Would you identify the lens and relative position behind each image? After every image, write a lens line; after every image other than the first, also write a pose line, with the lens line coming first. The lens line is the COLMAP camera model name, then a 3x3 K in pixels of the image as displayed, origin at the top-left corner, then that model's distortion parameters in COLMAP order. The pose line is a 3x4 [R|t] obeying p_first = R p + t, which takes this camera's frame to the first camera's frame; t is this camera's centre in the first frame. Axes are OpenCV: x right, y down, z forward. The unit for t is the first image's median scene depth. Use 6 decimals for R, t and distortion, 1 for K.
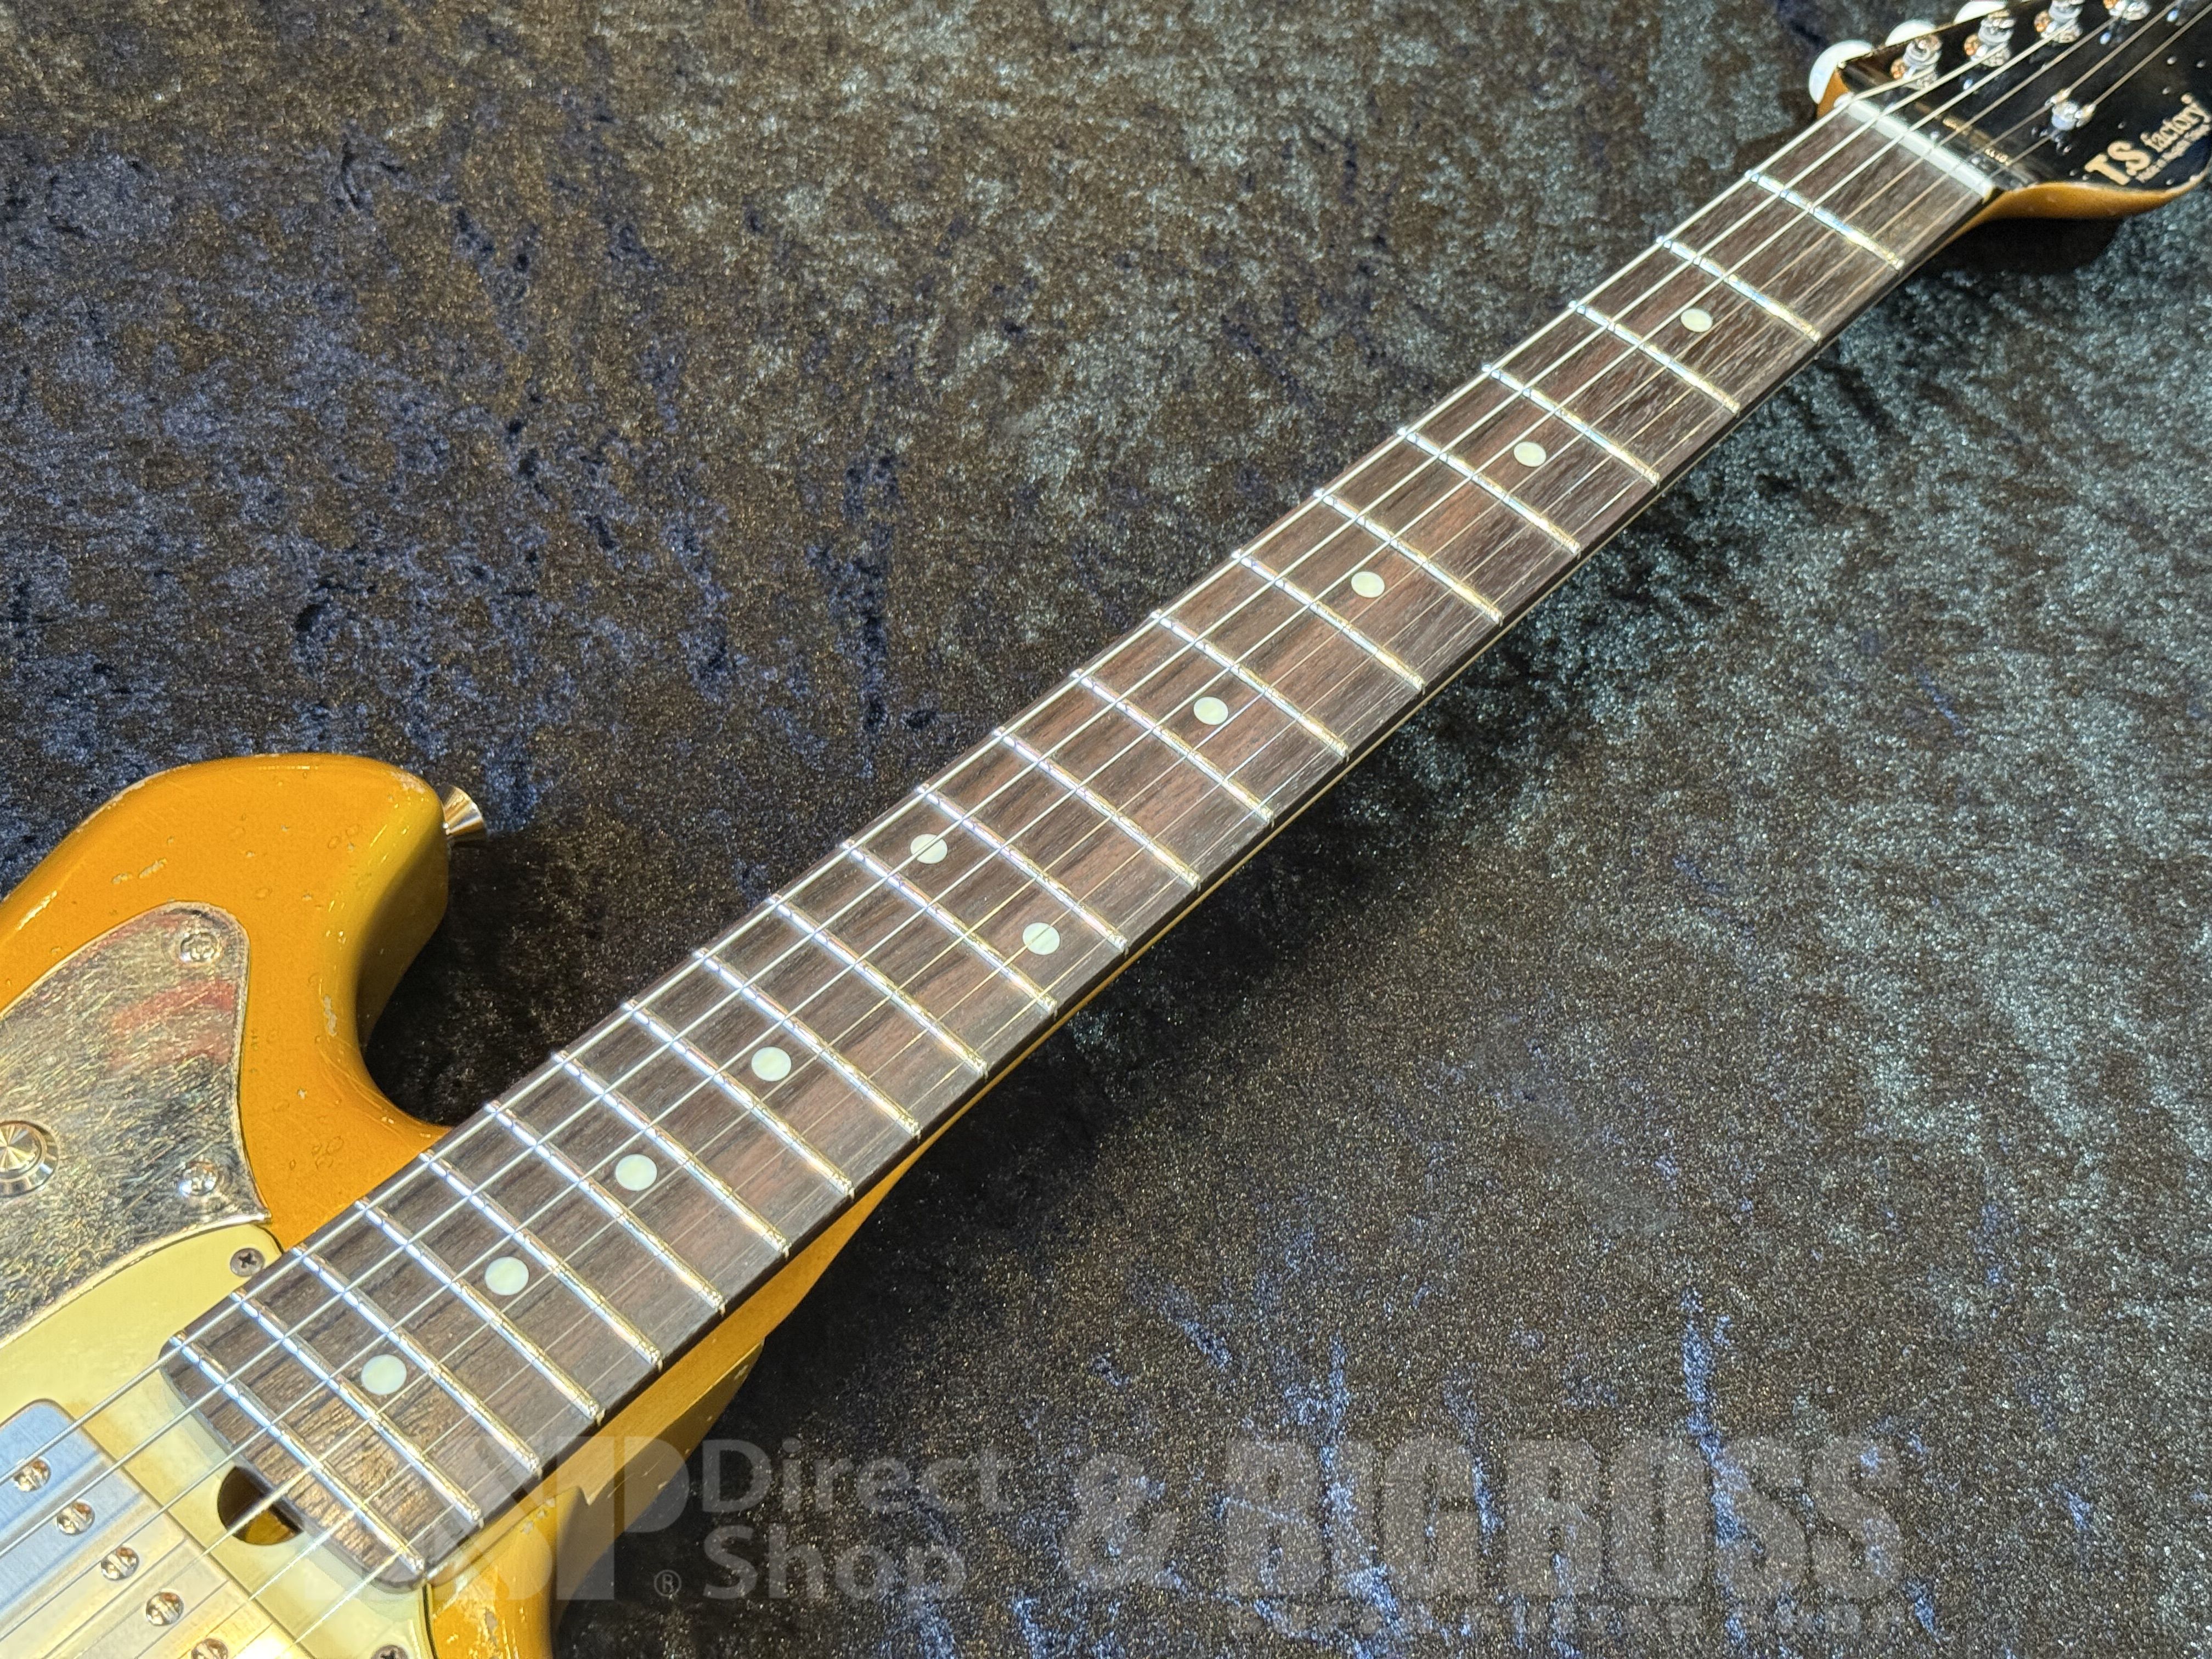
lens RADIAL K [[3049.9, 0, 1106.0], [0, 3049.9, 829.5], [0, 0, 1]] dist [0.144302, -0.282990]
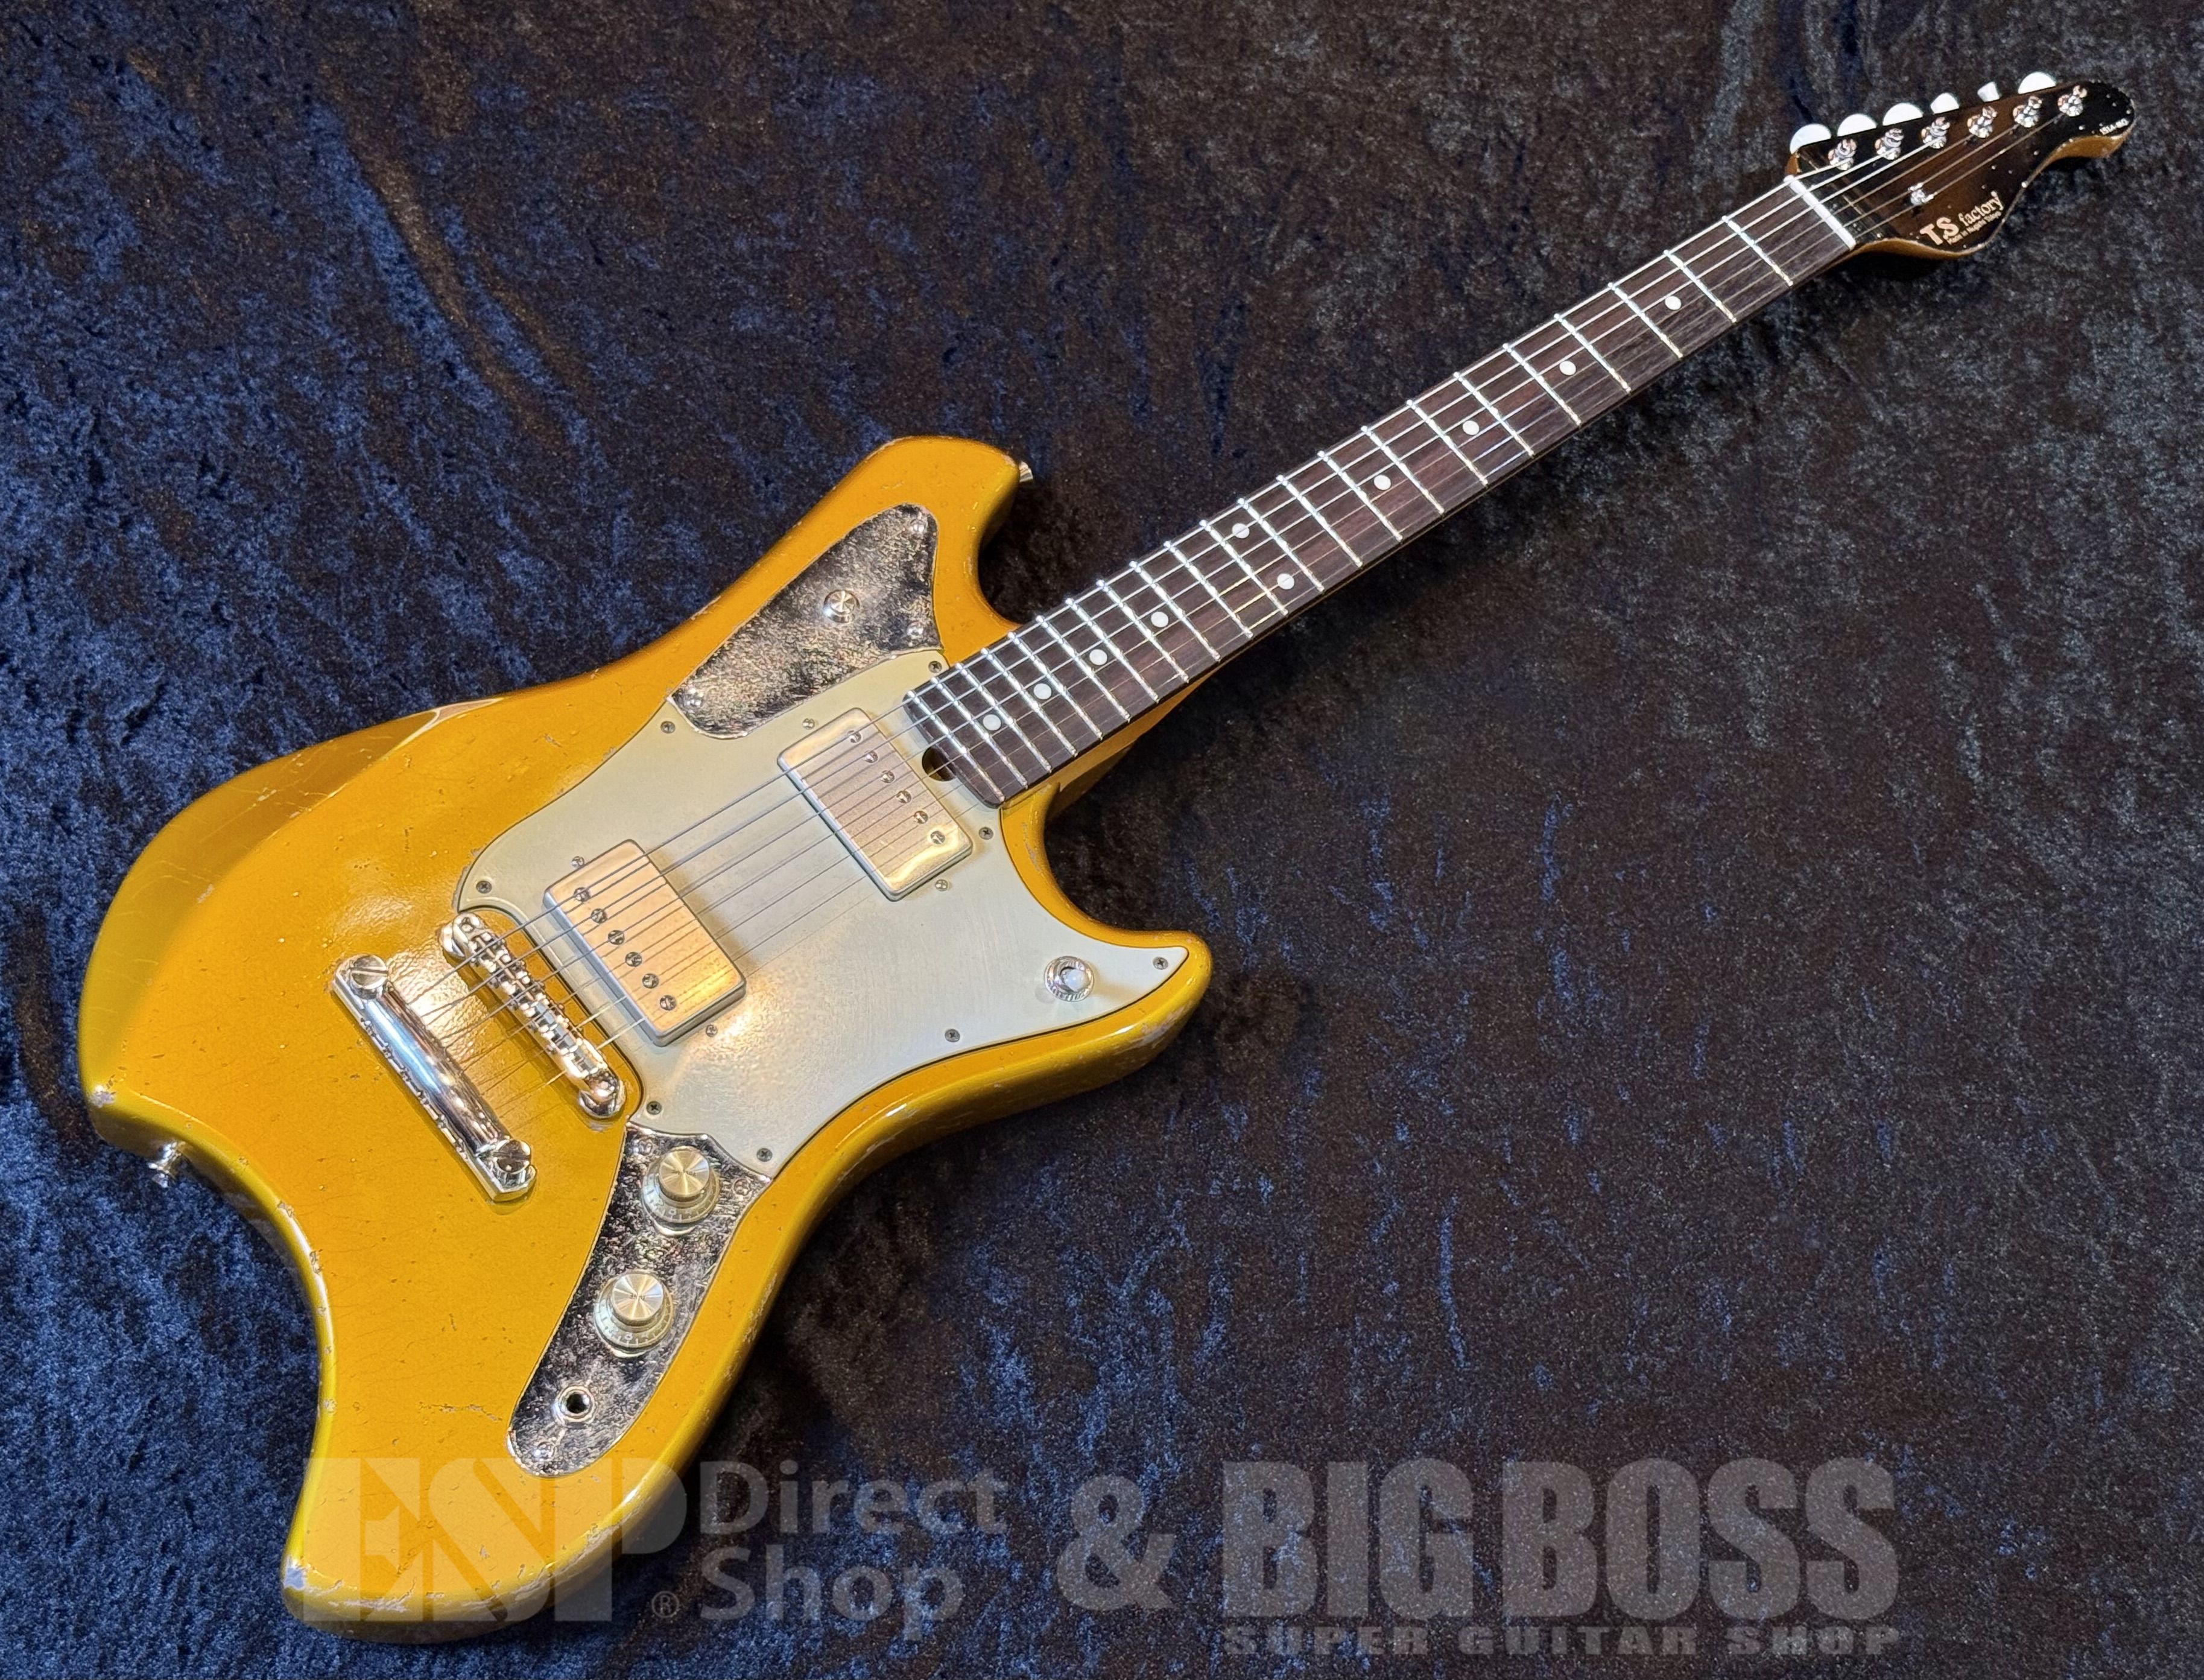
lens RADIAL K [[3373.9, 0, 1102.0], [0, 3373.9, 840.0], [0, 0, 1]] dist [0.153097, -0.327955]
pose [[0.985699, 0.165996, -0.029021, -0.041765], [-0.159418, 0.974377, 0.158669, -0.121533], [0.054615, -0.151773, 0.986905, -1.177845]]
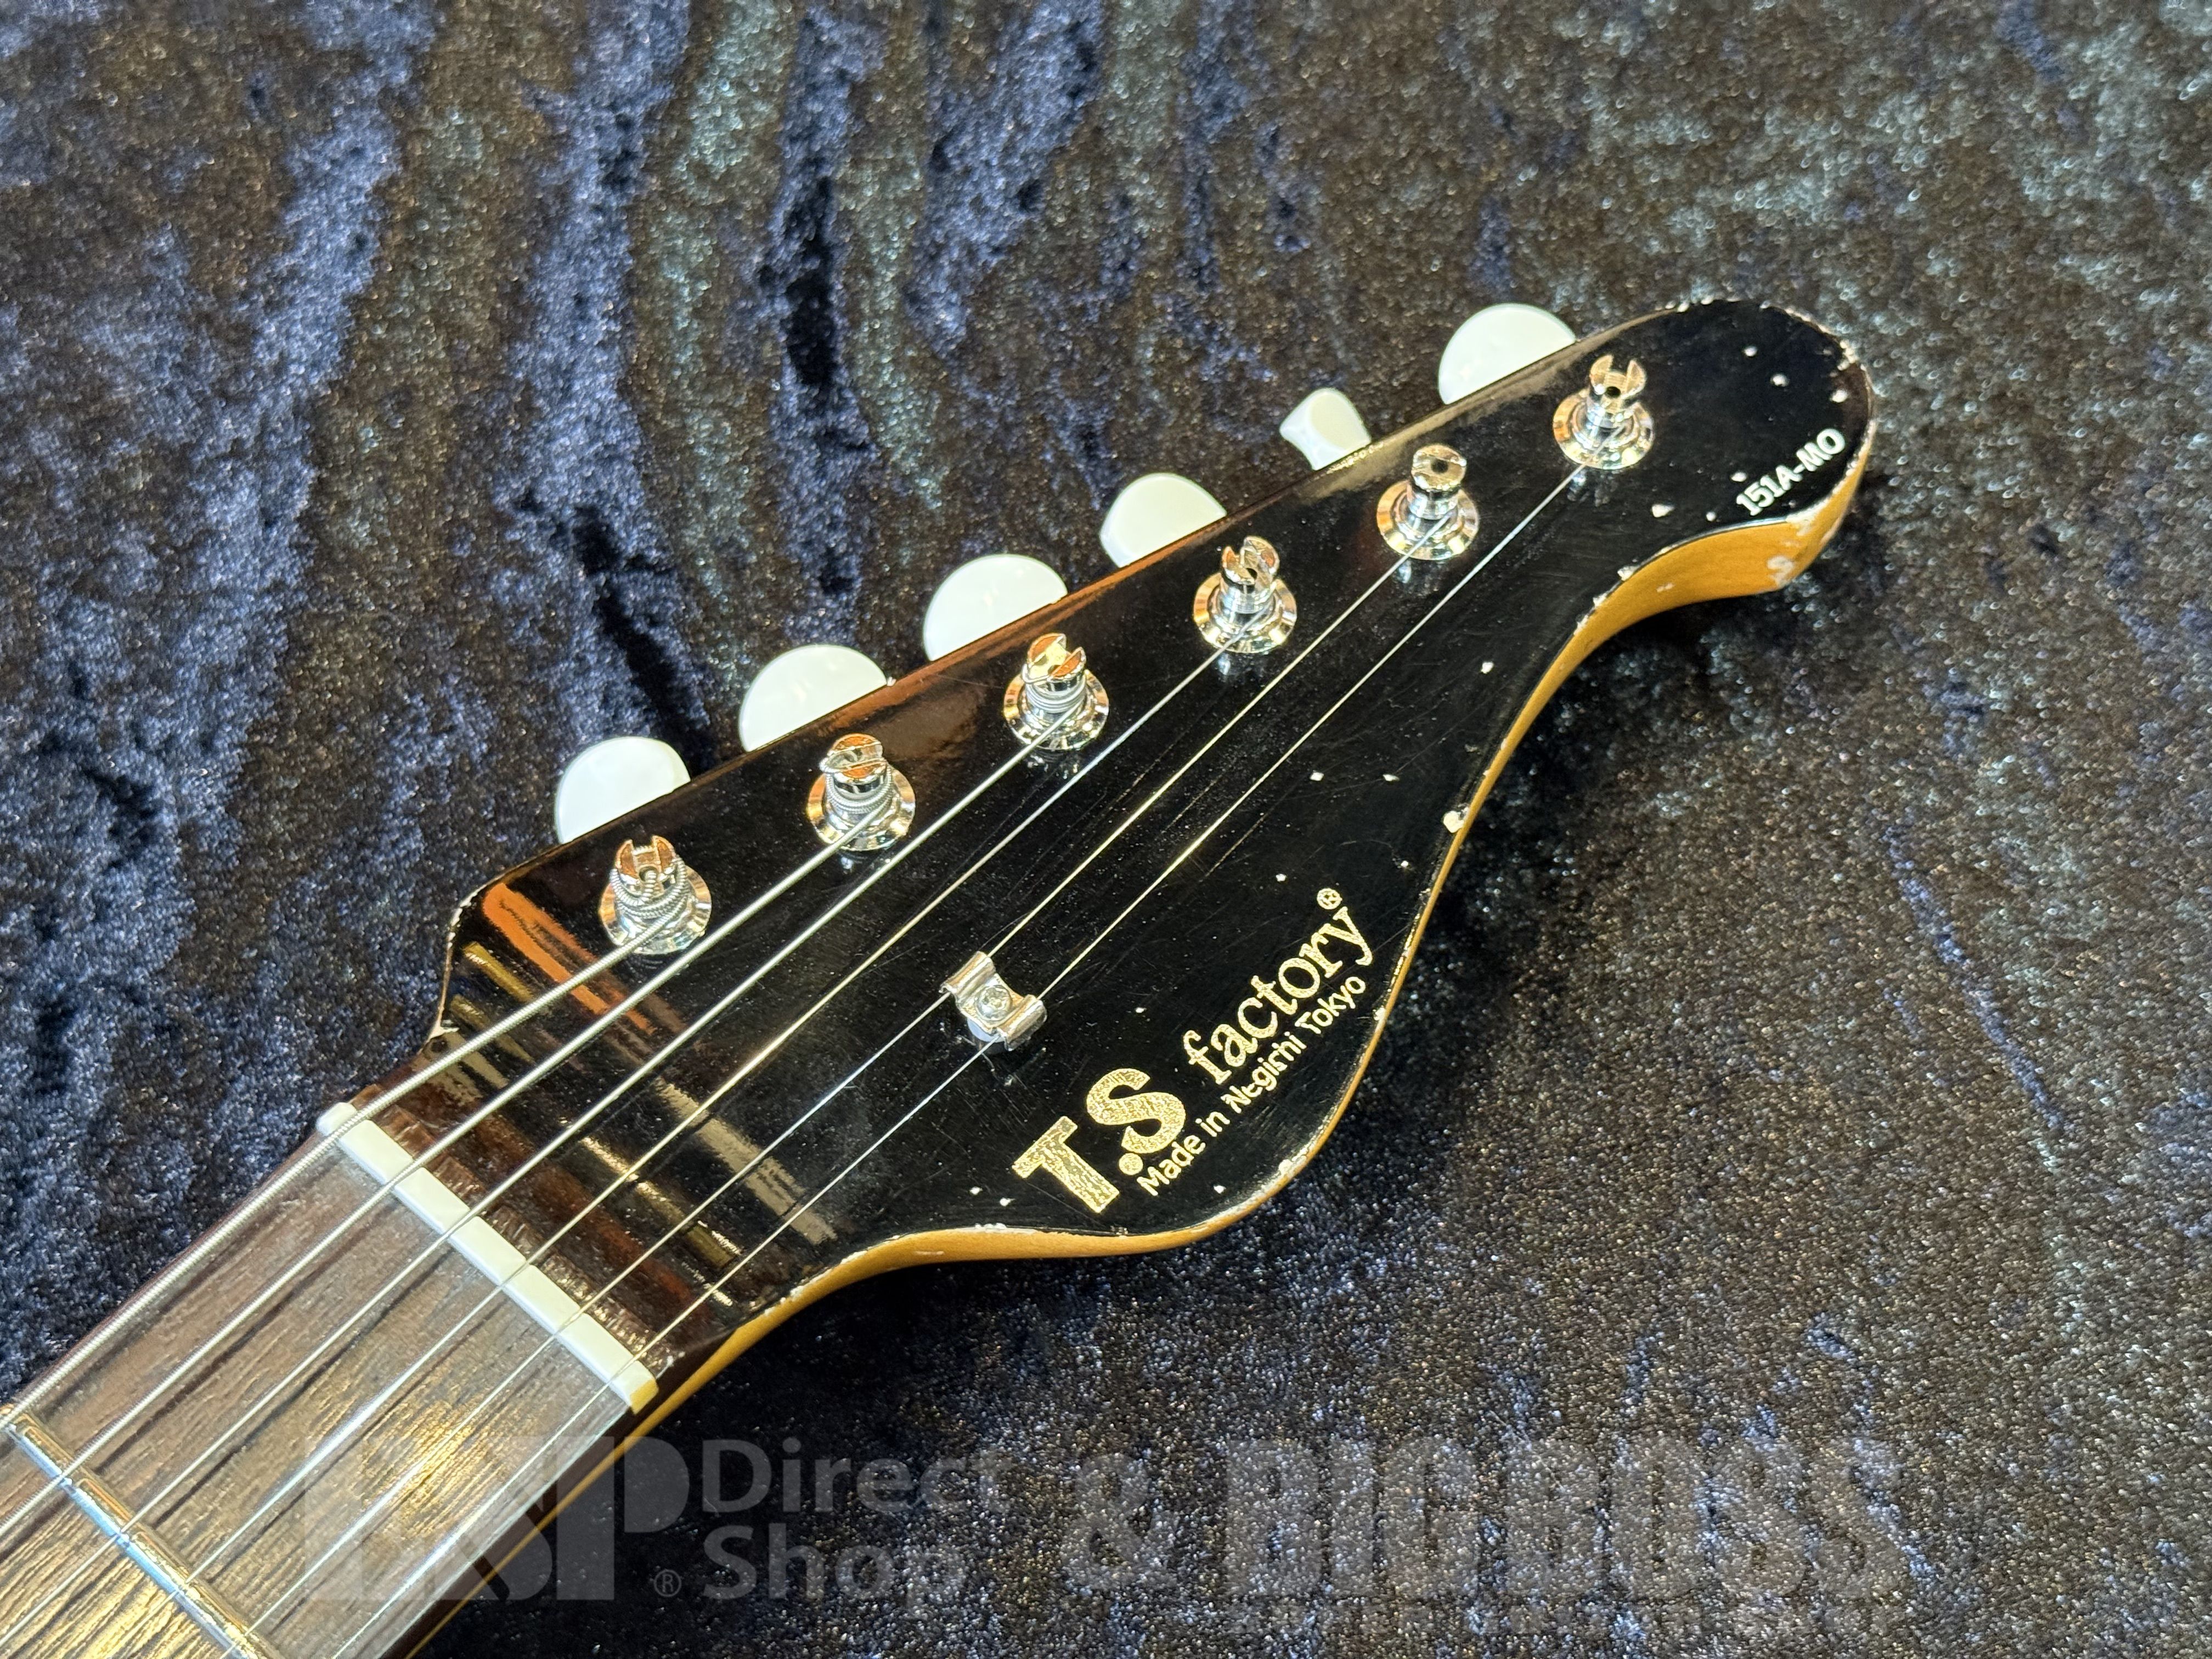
lens RADIAL K [[3049.9, 0, 1106.0], [0, 3049.9, 829.5], [0, 0, 1]] dist [0.144302, -0.282990]
pose [[0.992095, -0.057386, -0.111601, 0.426226], [0.072228, 0.988365, 0.133859, -0.353402], [0.102621, -0.140862, 0.984696, 0.682089]]
